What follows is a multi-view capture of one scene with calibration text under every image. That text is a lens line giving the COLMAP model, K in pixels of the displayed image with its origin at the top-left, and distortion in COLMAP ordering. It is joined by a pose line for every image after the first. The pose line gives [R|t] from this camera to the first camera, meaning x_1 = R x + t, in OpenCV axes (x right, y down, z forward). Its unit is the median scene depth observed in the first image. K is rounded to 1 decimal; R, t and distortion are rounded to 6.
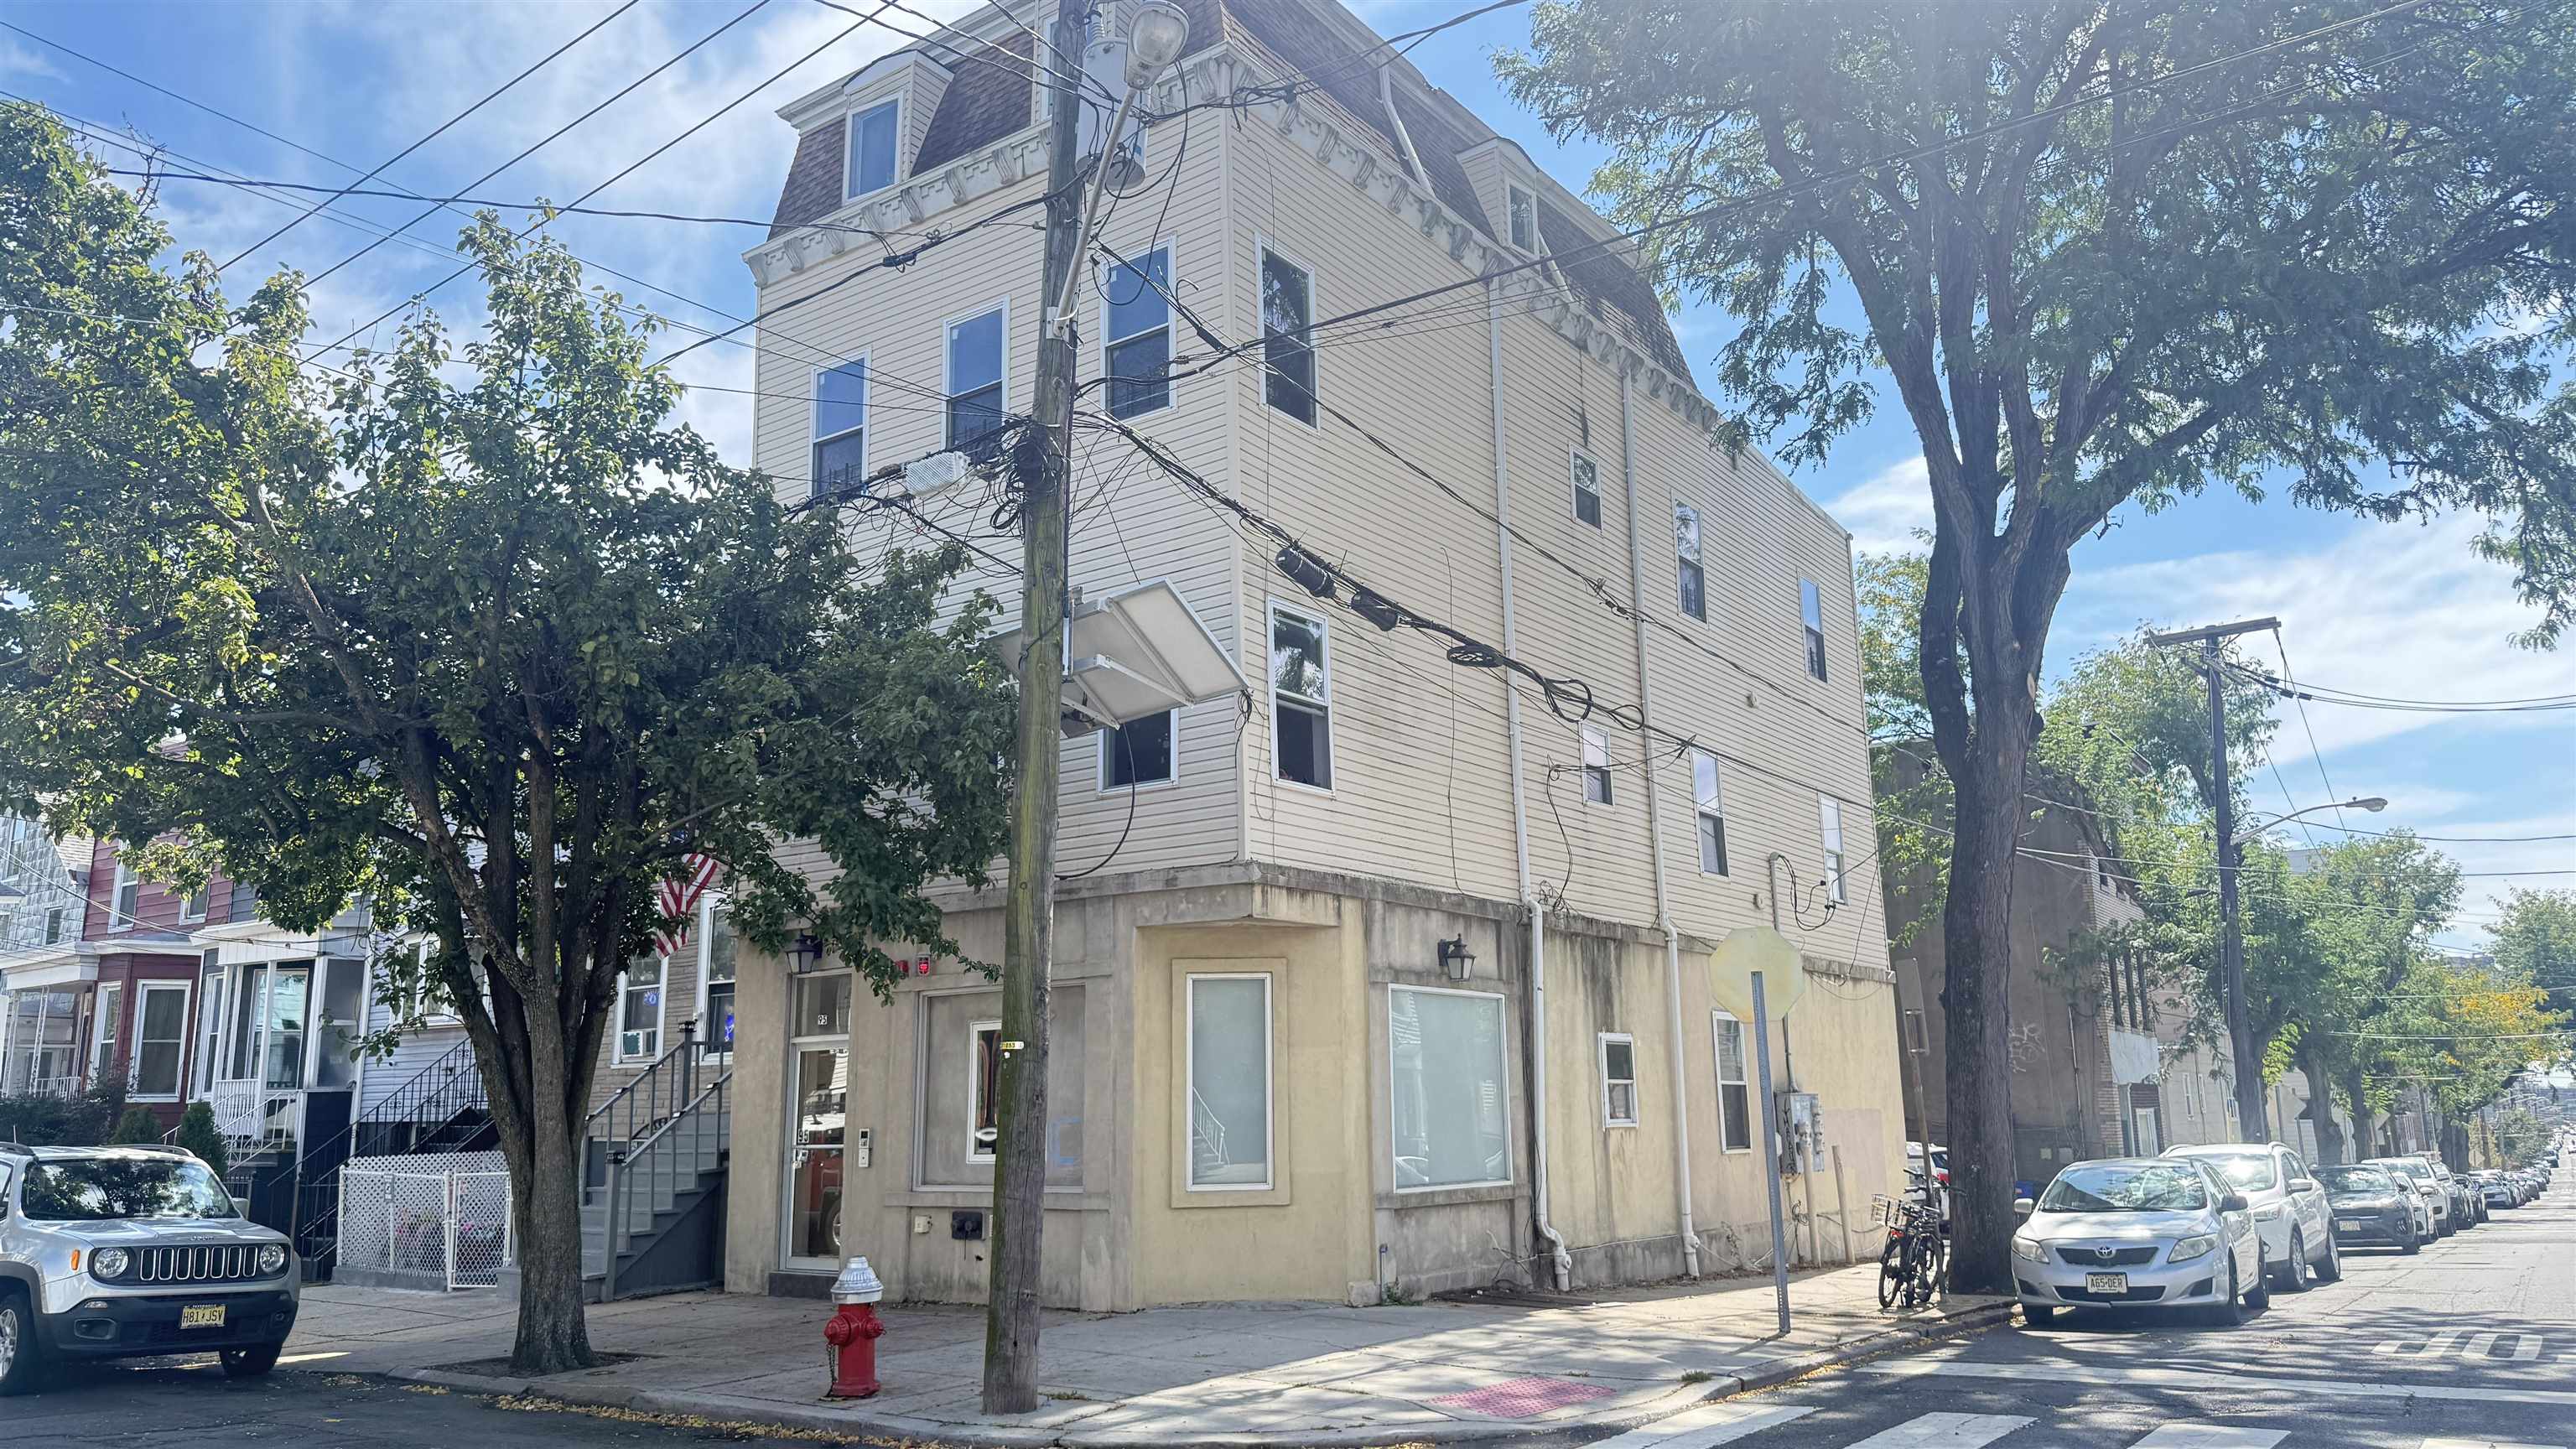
lens RADIAL K [[1787.8, 0, 1271.7], [0, 1787.8, 726.0], [0, 0, 1]] dist [0.054007, -0.070935]
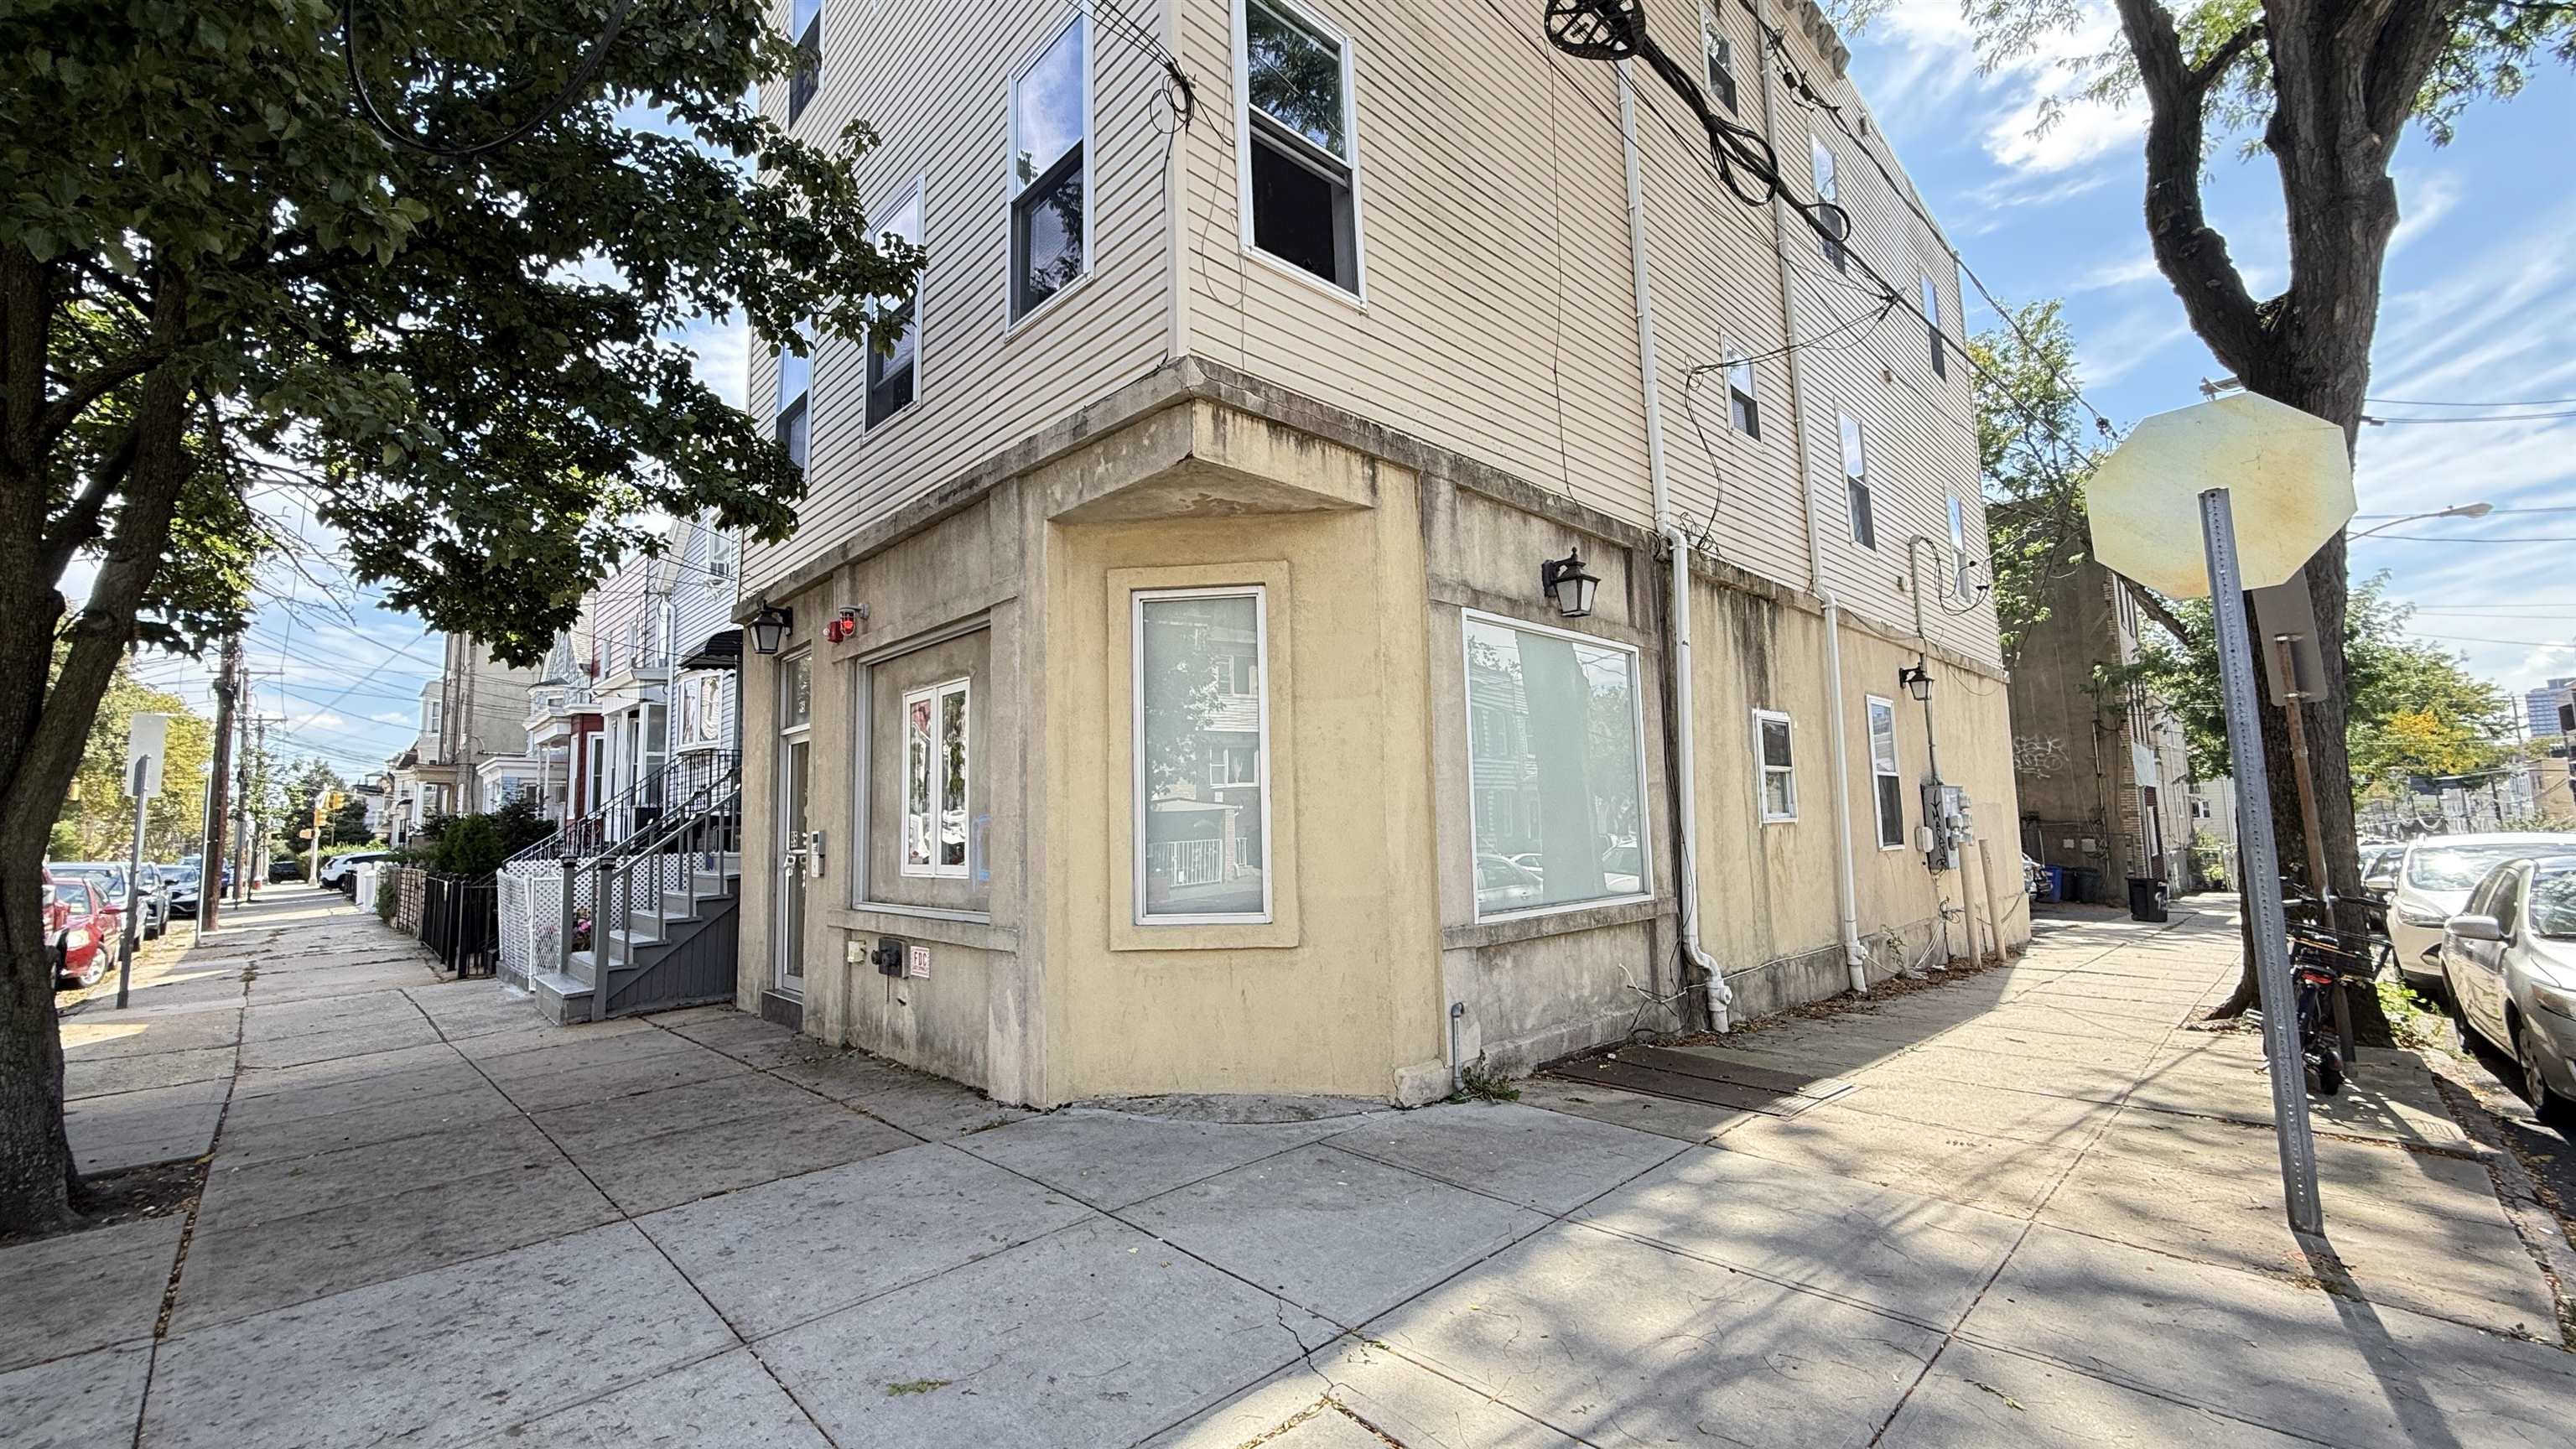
lens RADIAL K [[1027.3, 0, 1250.0], [0, 1027.3, 734.2], [0, 0, 1]] dist [-0.007482, 0.001170]
pose [[0.980514, -0.027758, -0.194481, 0.058935], [0.051806, 0.991460, 0.119679, 0.136642], [0.189498, -0.127422, 0.973578, 0.598956]]
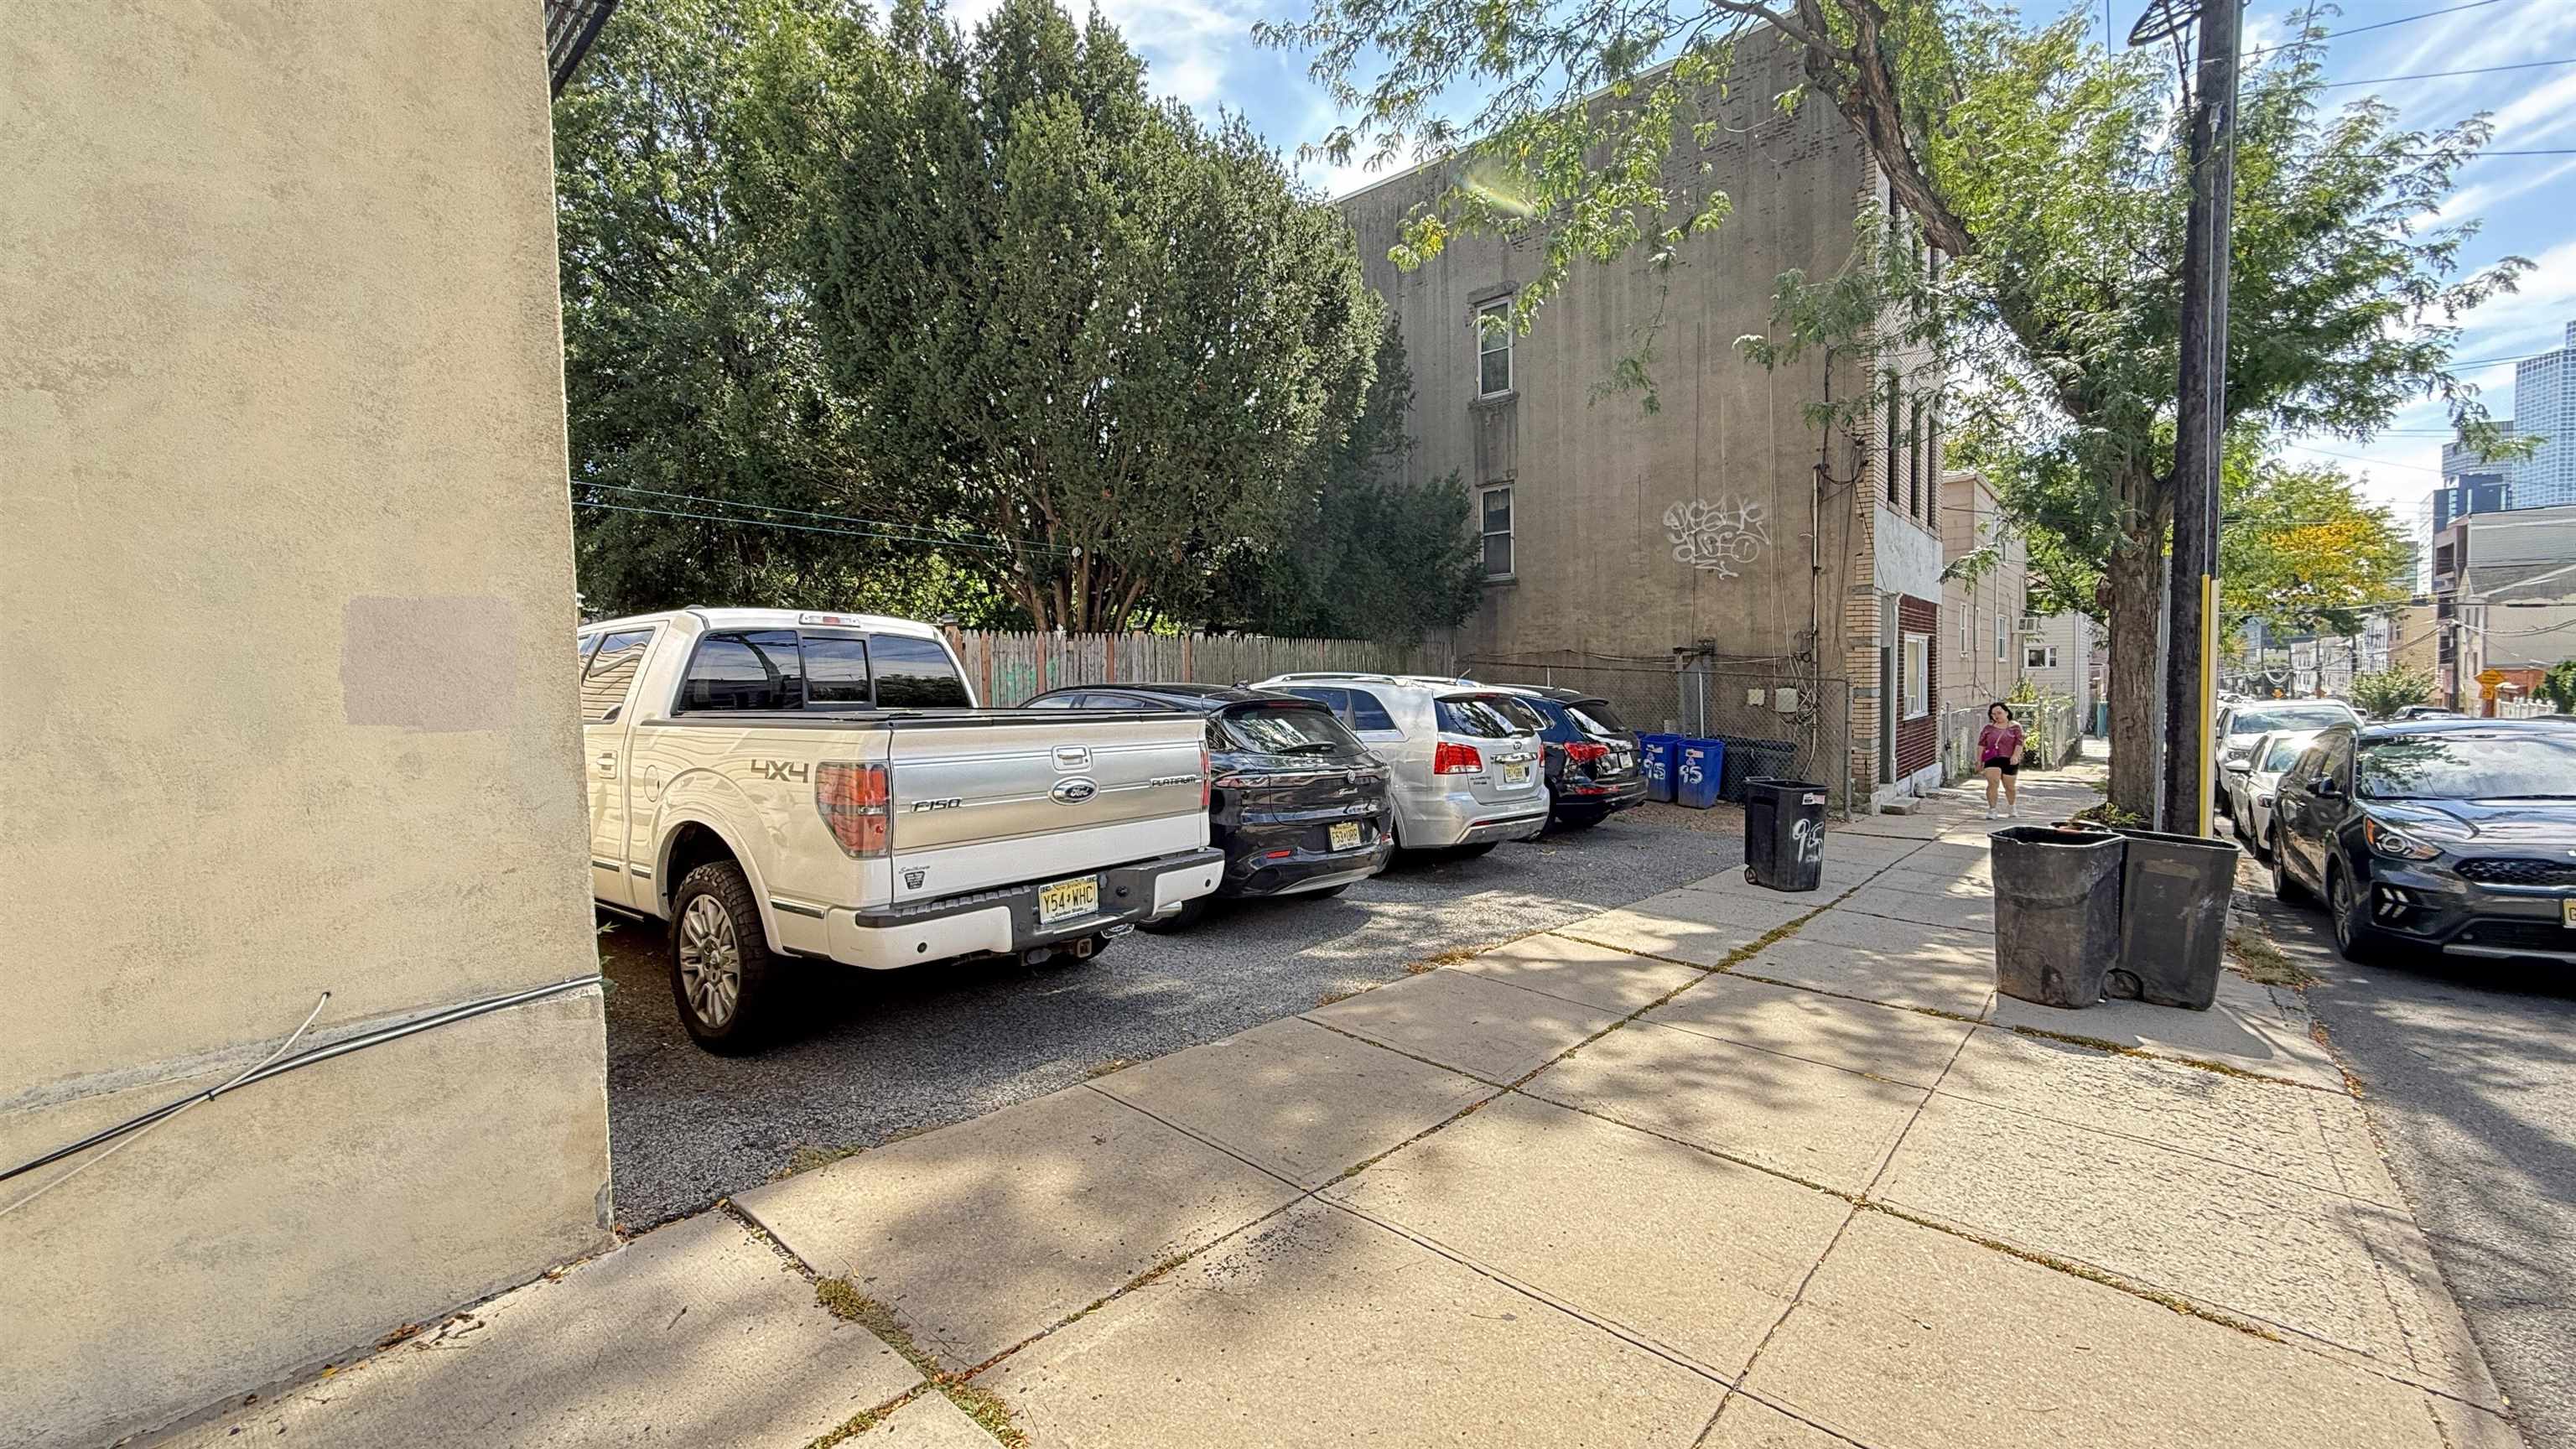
lens RADIAL K [[1027.3, 0, 1276.6], [0, 1027.3, 720.7], [0, 0, 1]] dist [-0.007482, 0.001170]
pose [[0.993928, -0.000633, -0.110032, 0.770888], [0.028668, 0.966939, 0.253392, 0.377901], [0.106234, -0.255008, 0.961085, 1.603920]]
